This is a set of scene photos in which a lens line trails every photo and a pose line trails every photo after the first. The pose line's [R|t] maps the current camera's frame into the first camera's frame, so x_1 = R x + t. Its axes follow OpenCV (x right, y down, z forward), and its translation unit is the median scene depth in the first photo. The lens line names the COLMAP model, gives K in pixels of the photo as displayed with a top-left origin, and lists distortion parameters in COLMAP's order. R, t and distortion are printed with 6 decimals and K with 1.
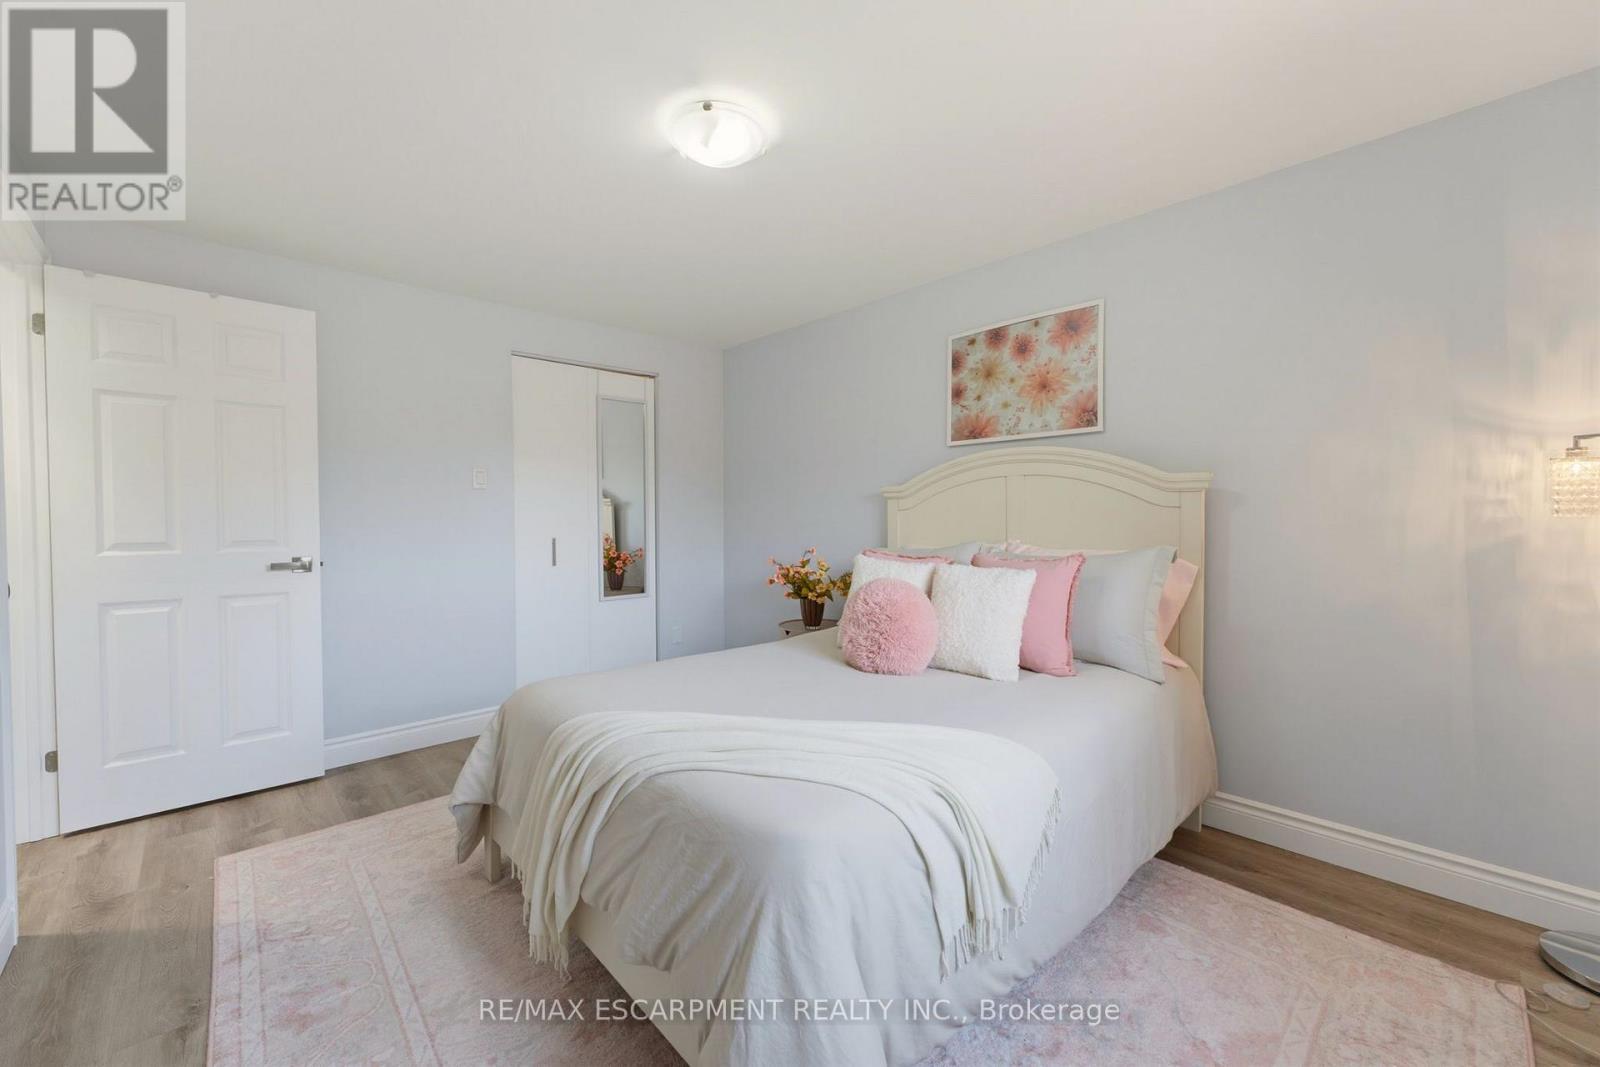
lens RADIAL K [[631.7, 0, 798.7], [0, 631.7, 530.6], [0, 0, 1]] dist [-0.006570, 0.002414]
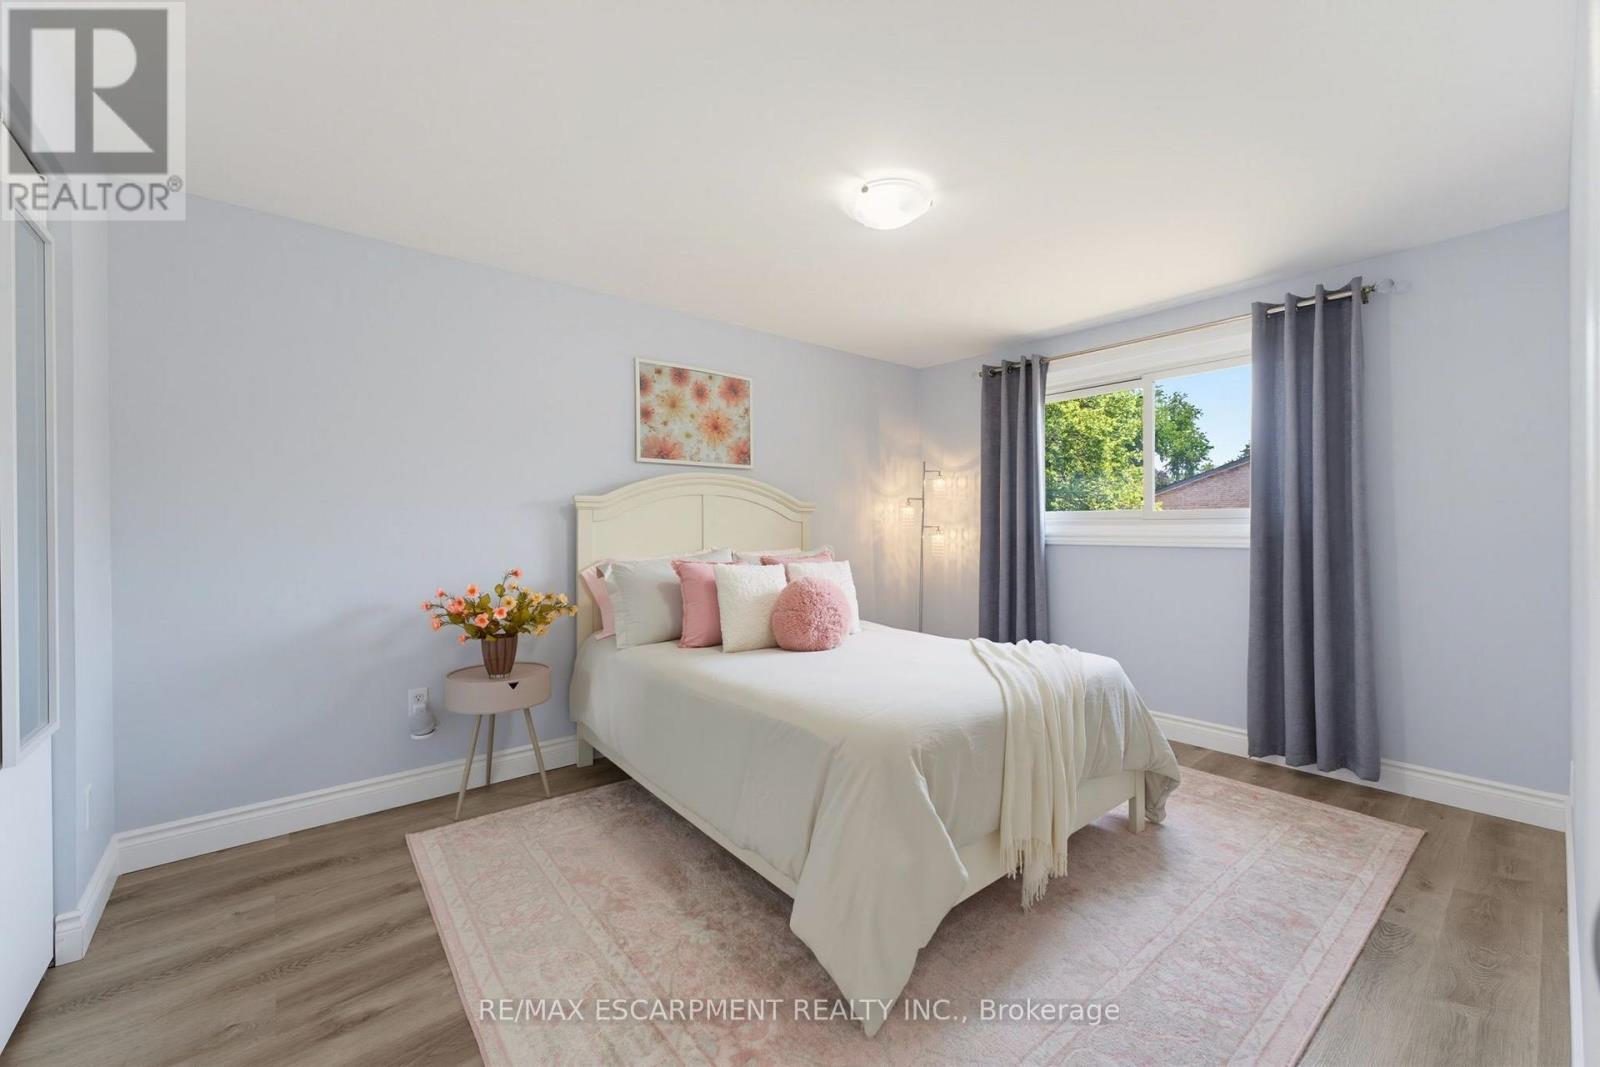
lens RADIAL K [[631.7, 0, 798.7], [0, 631.7, 530.6], [0, 0, 1]] dist [-0.006570, 0.002414]
pose [[0.053809, 0.000084, 0.998551, -0.862018], [0.031179, 0.999512, -0.001764, -0.009303], [-0.998064, 0.031229, 0.053780, 0.735164]]
